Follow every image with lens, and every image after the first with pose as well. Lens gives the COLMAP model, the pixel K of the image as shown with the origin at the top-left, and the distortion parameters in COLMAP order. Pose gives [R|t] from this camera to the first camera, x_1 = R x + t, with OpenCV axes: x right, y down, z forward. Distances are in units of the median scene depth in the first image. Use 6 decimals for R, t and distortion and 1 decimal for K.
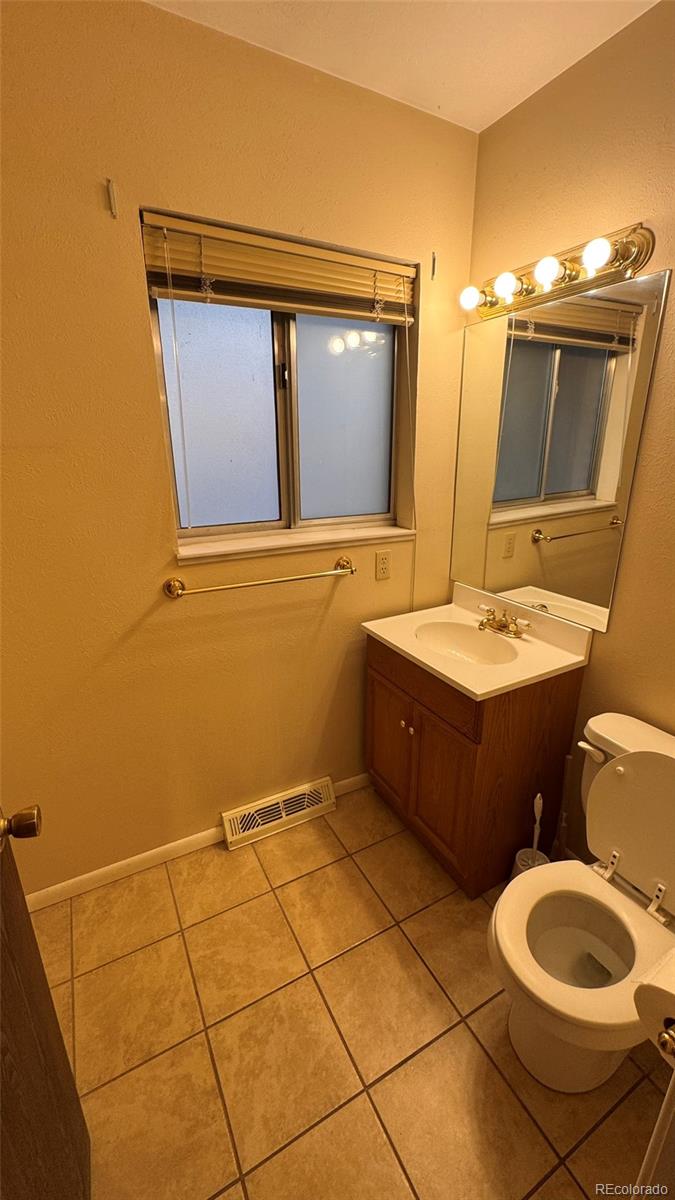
lens RADIAL K [[479.0, 0, 335.2], [0, 479.0, 605.4], [0, 0, 1]] dist [0.001905, 0.000151]
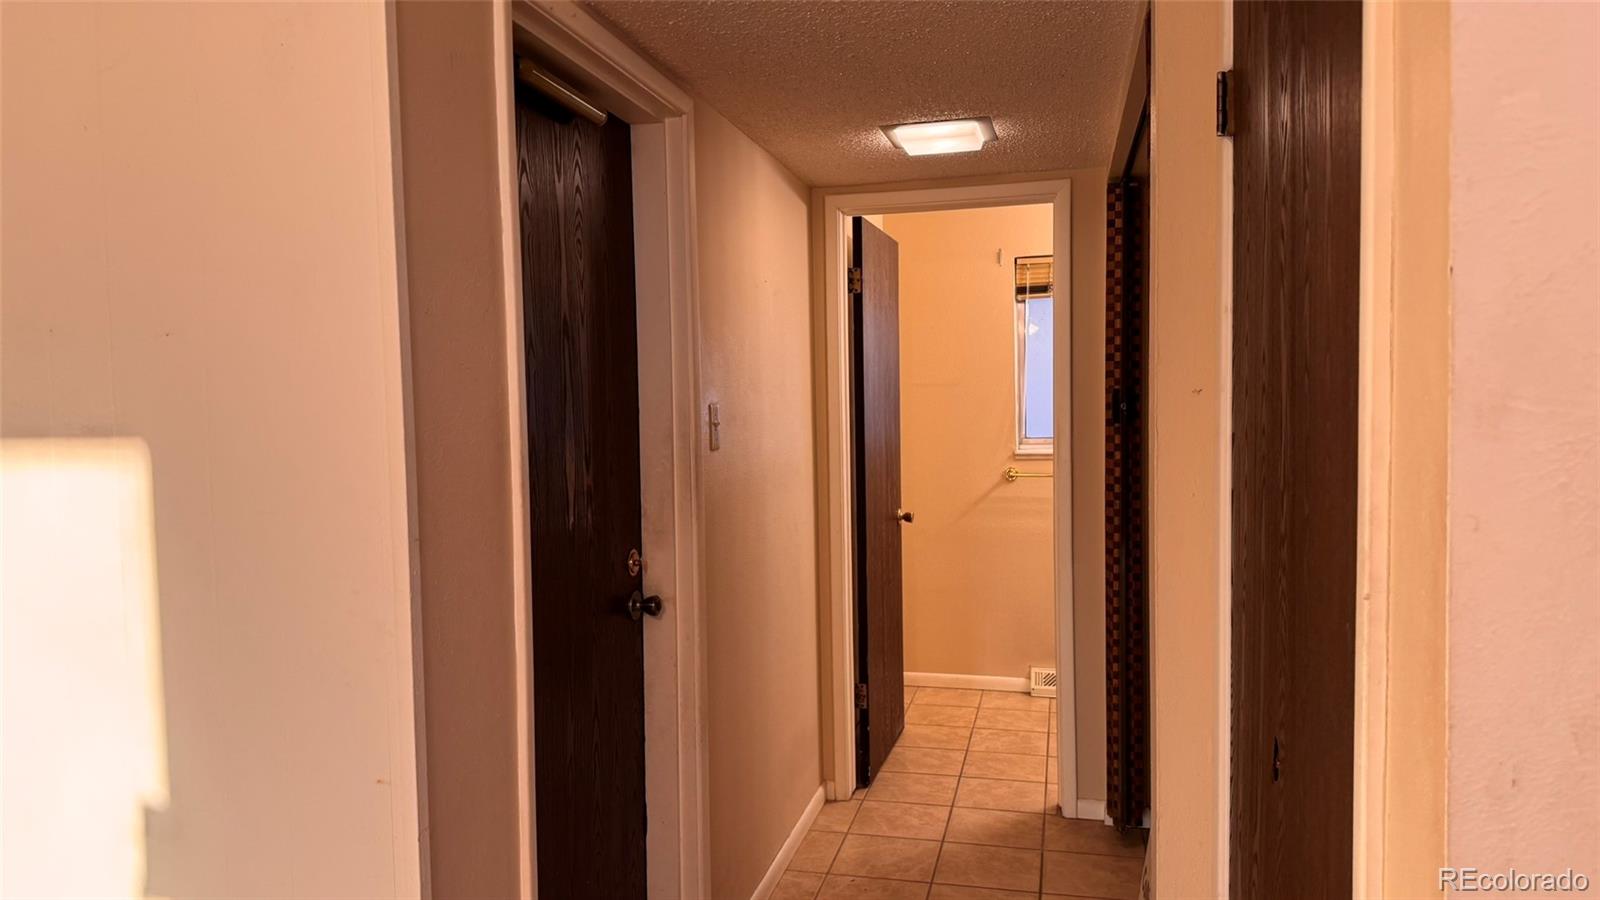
lens RADIAL K [[1112.1, 0, 802.1], [0, 1112.1, 454.1], [0, 0, 1]] dist [0.104248, -0.134717]
pose [[0.752388, 0.028508, -0.658104, 1.673590], [-0.190069, 0.965965, -0.175455, 0.731373], [0.630704, 0.257095, 0.732199, -2.254340]]
